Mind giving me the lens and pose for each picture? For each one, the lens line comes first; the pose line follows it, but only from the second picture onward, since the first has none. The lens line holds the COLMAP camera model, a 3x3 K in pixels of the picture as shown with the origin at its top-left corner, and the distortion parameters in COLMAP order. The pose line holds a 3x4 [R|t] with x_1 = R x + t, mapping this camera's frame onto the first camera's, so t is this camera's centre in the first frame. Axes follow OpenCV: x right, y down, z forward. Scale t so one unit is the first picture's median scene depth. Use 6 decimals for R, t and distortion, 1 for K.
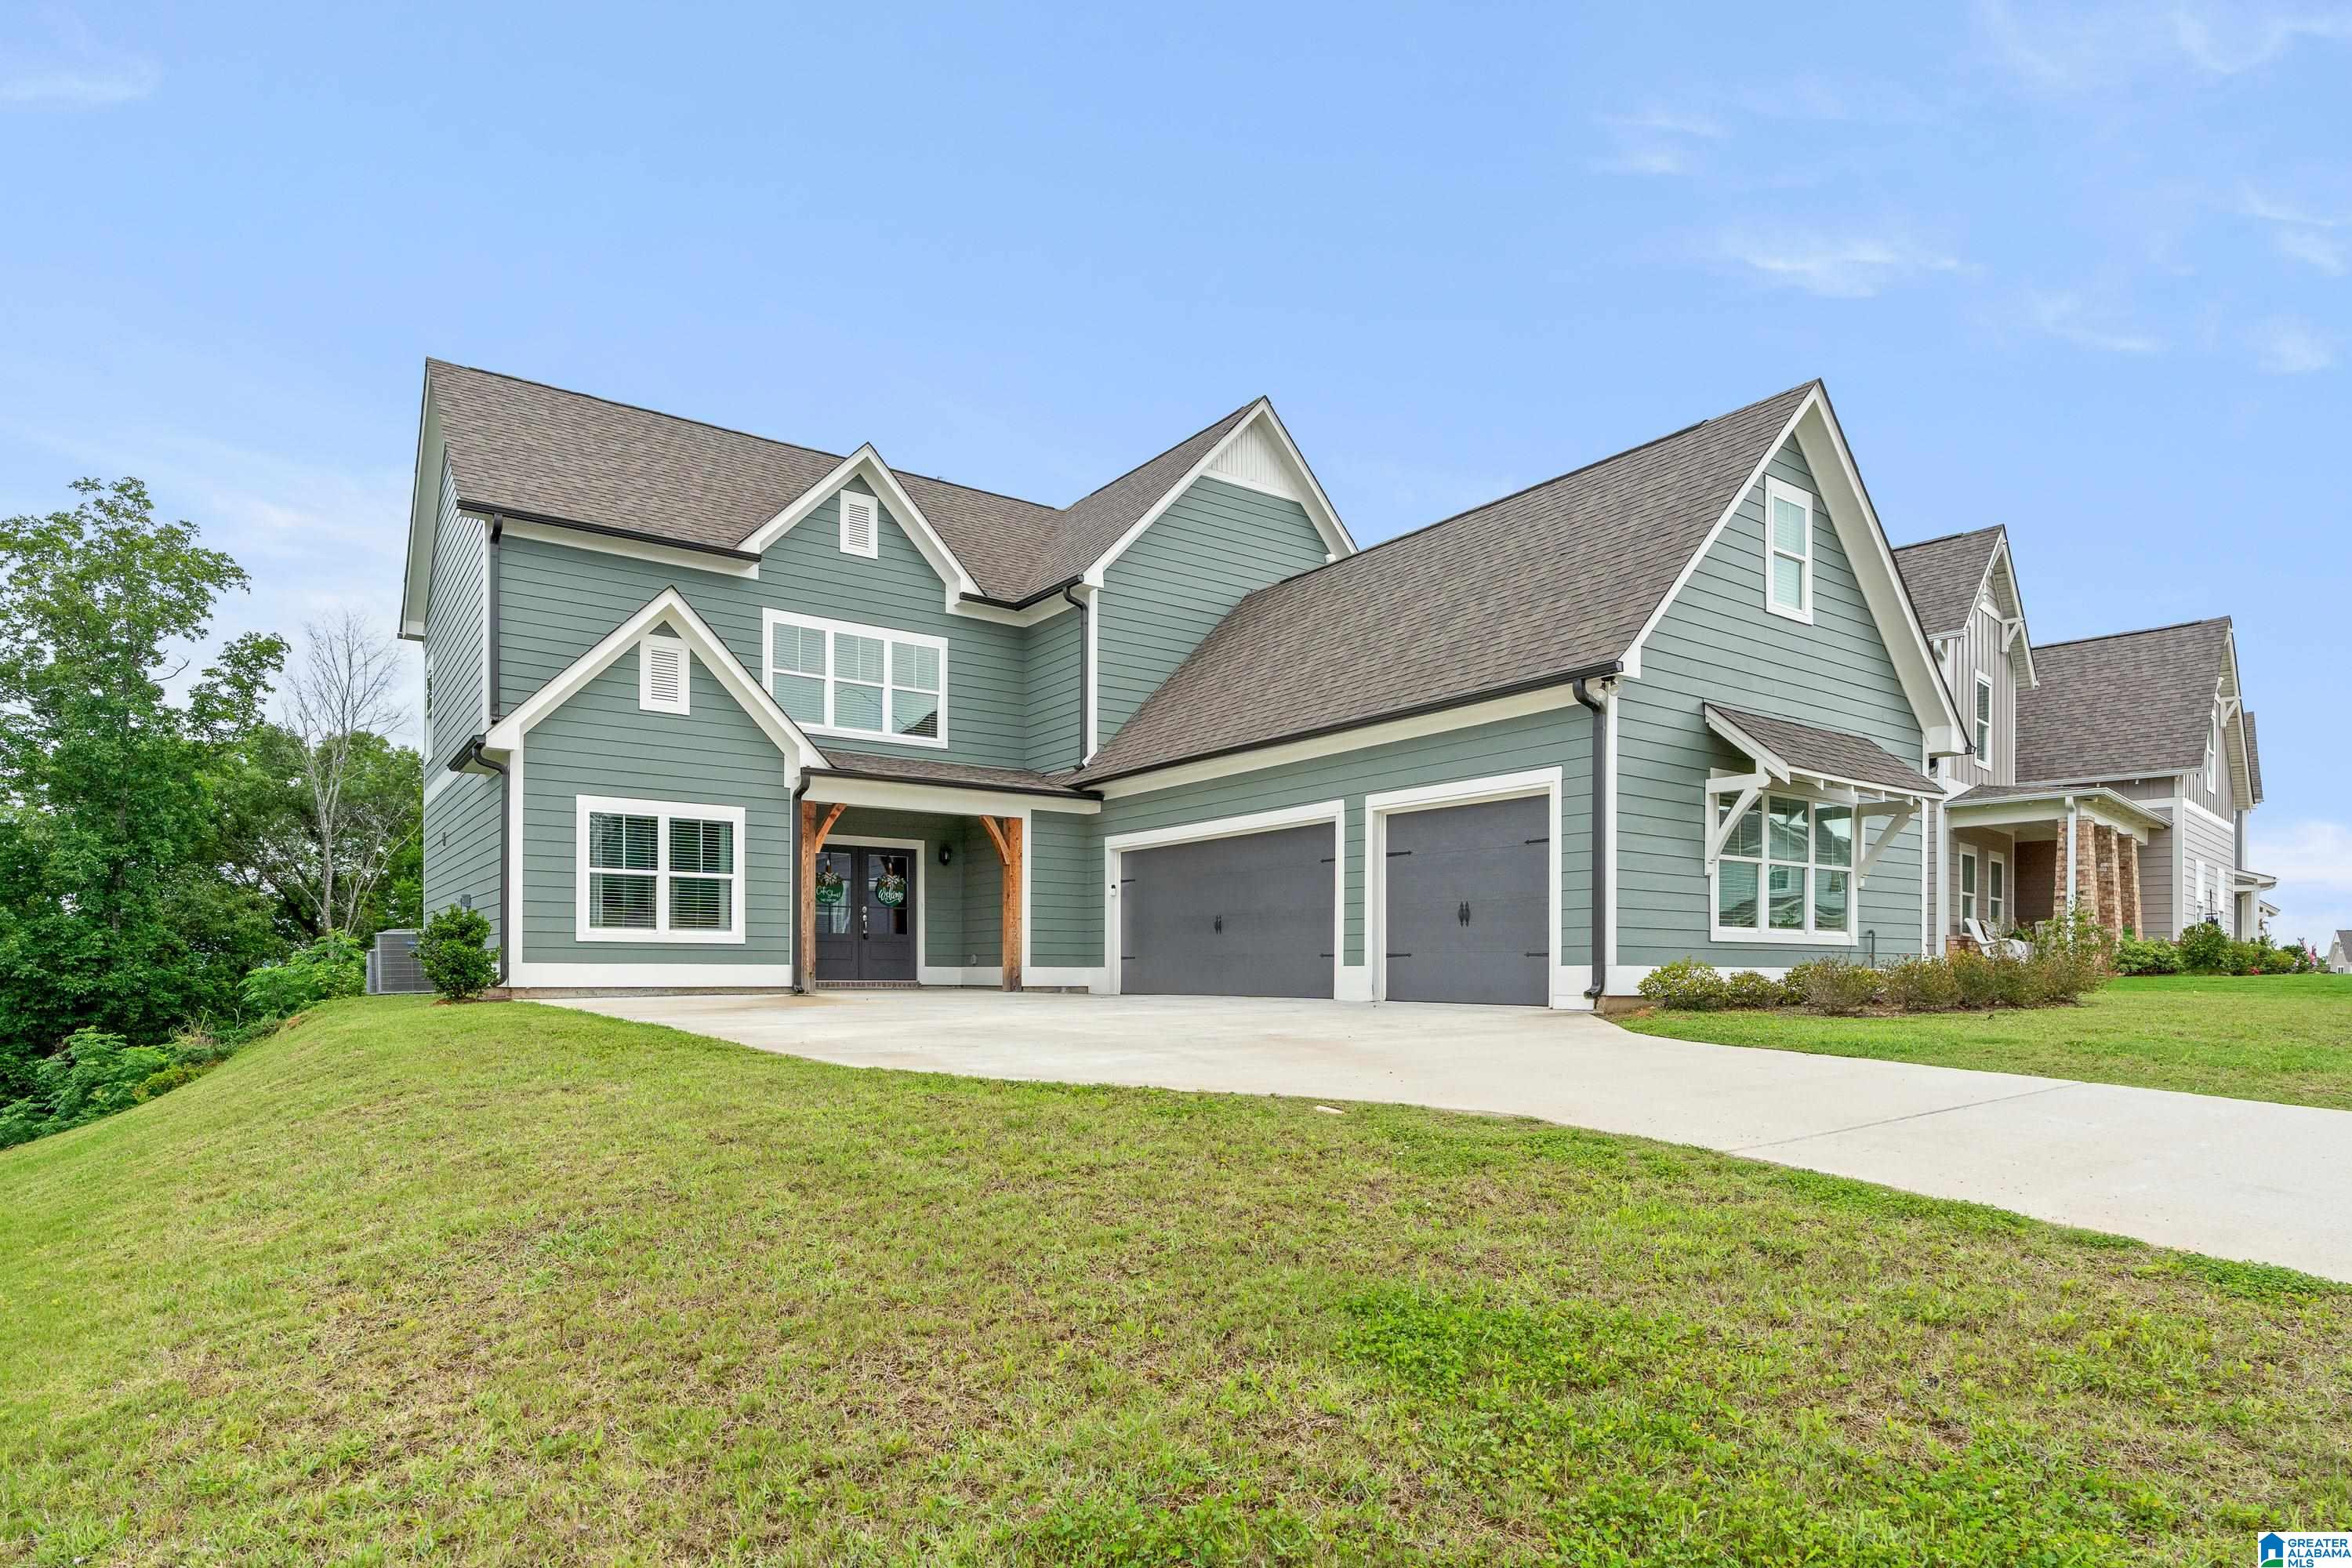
lens RADIAL K [[1290.2, 0, 1194.8], [0, 1290.2, 759.2], [0, 0, 1]] dist [0.000006, 0.000083]
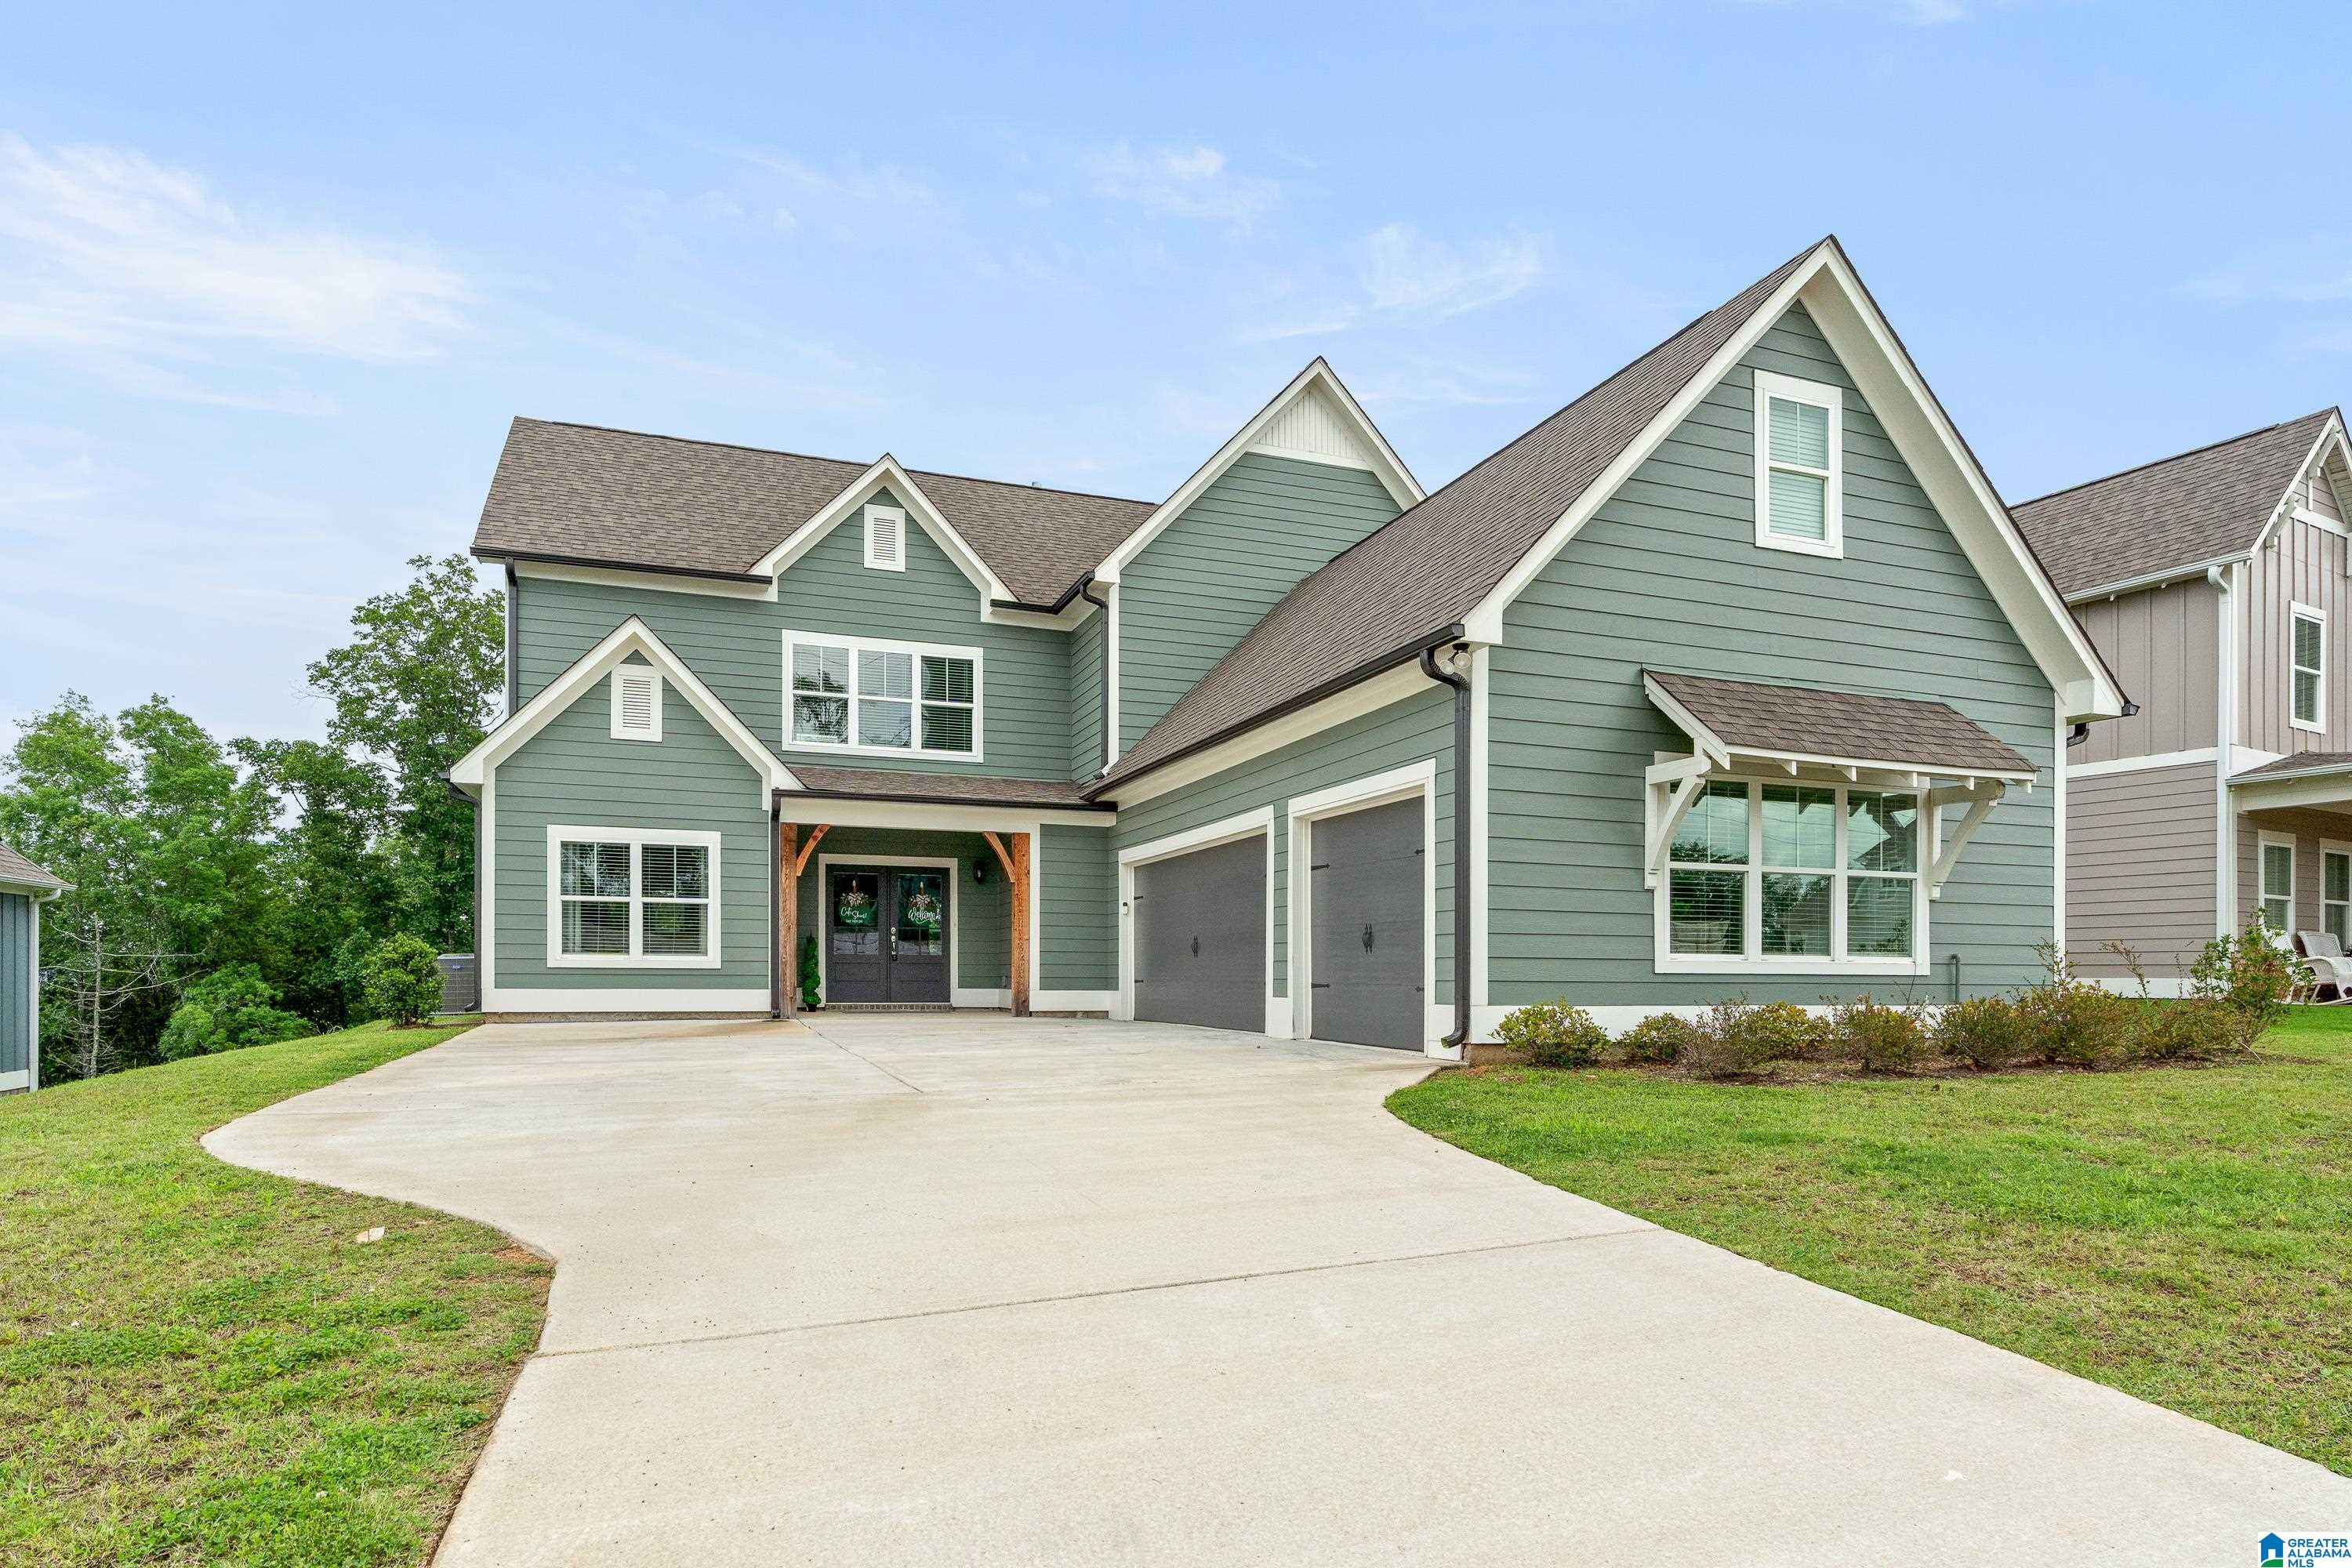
lens RADIAL K [[1301.5, 0, 1176.0], [0, 1301.5, 784.0], [0, 0, 1]] dist [0.000206, 0.000398]
pose [[0.963208, -0.036896, -0.266213, 0.252201], [0.041062, 0.999106, 0.010101, 0.004828], [0.265603, -0.020660, 0.963861, 0.122334]]
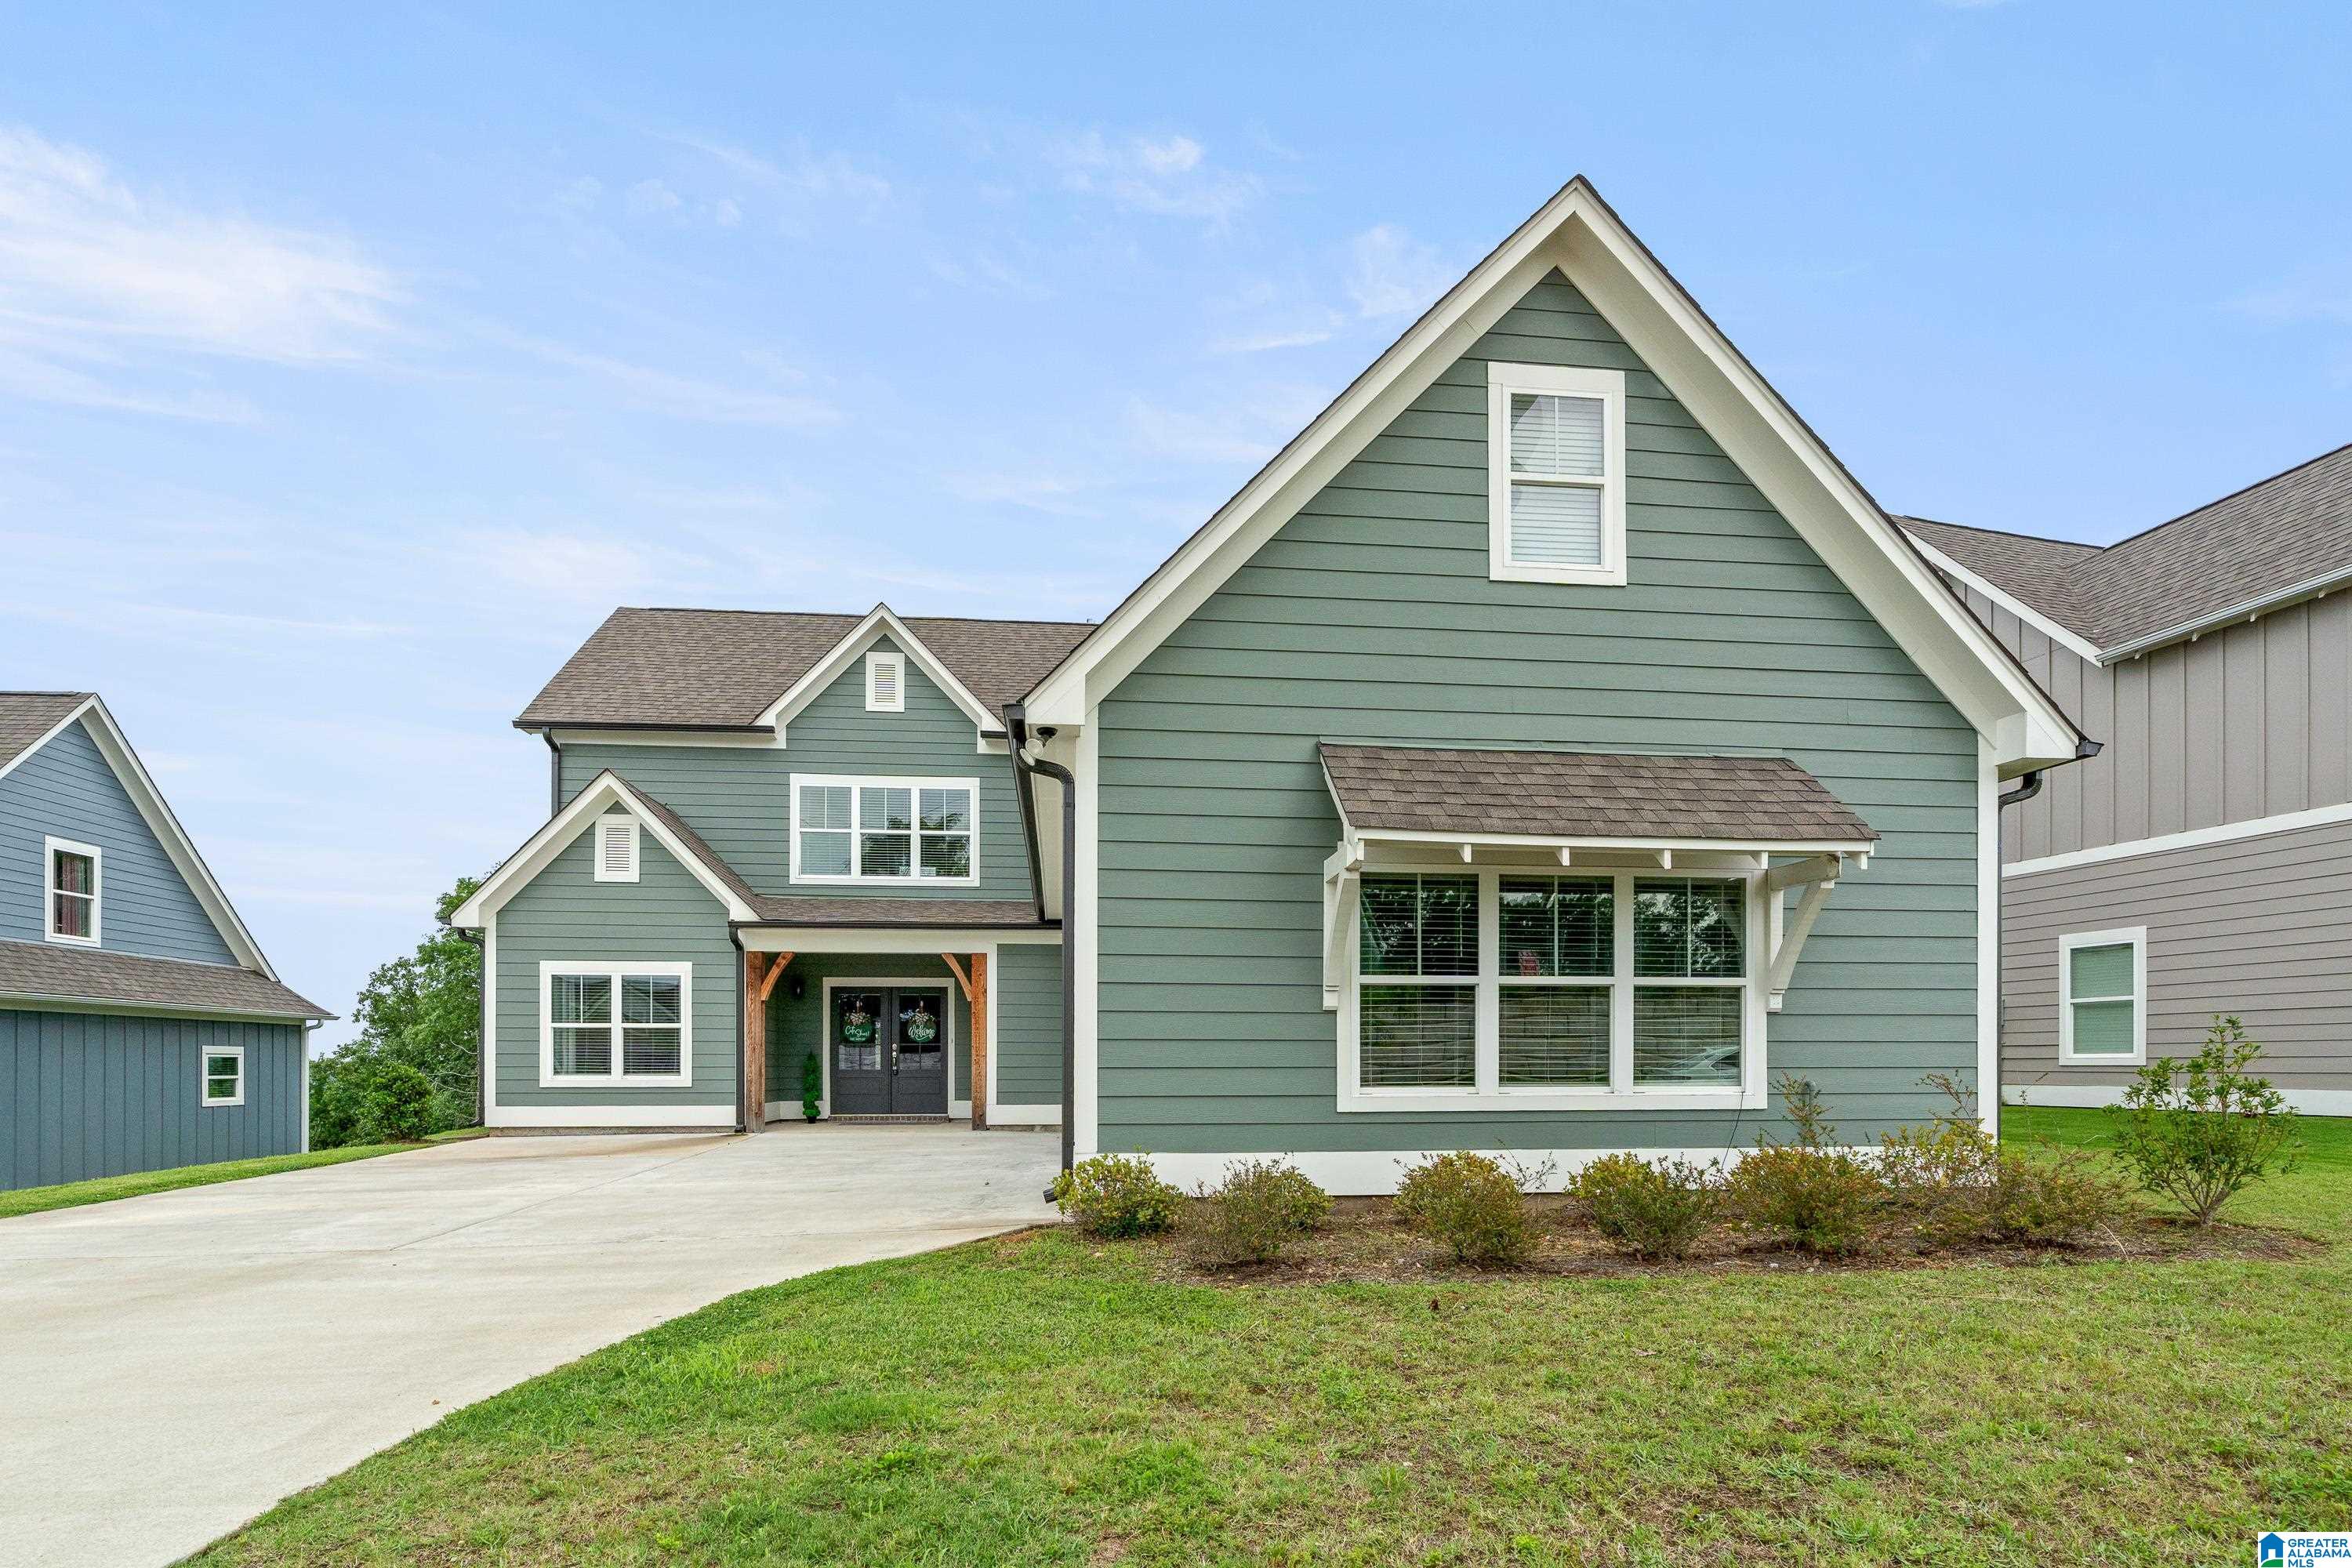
lens RADIAL K [[1141.3, 0, 1157.1], [0, 1141.3, 916.7], [0, 0, 1]] dist [-0.002142, -0.000210]
pose [[0.864260, -0.069620, -0.498205, 0.461732], [0.085729, 0.996273, 0.009498, 0.023437], [0.495687, -0.050919, 0.867007, 0.351817]]
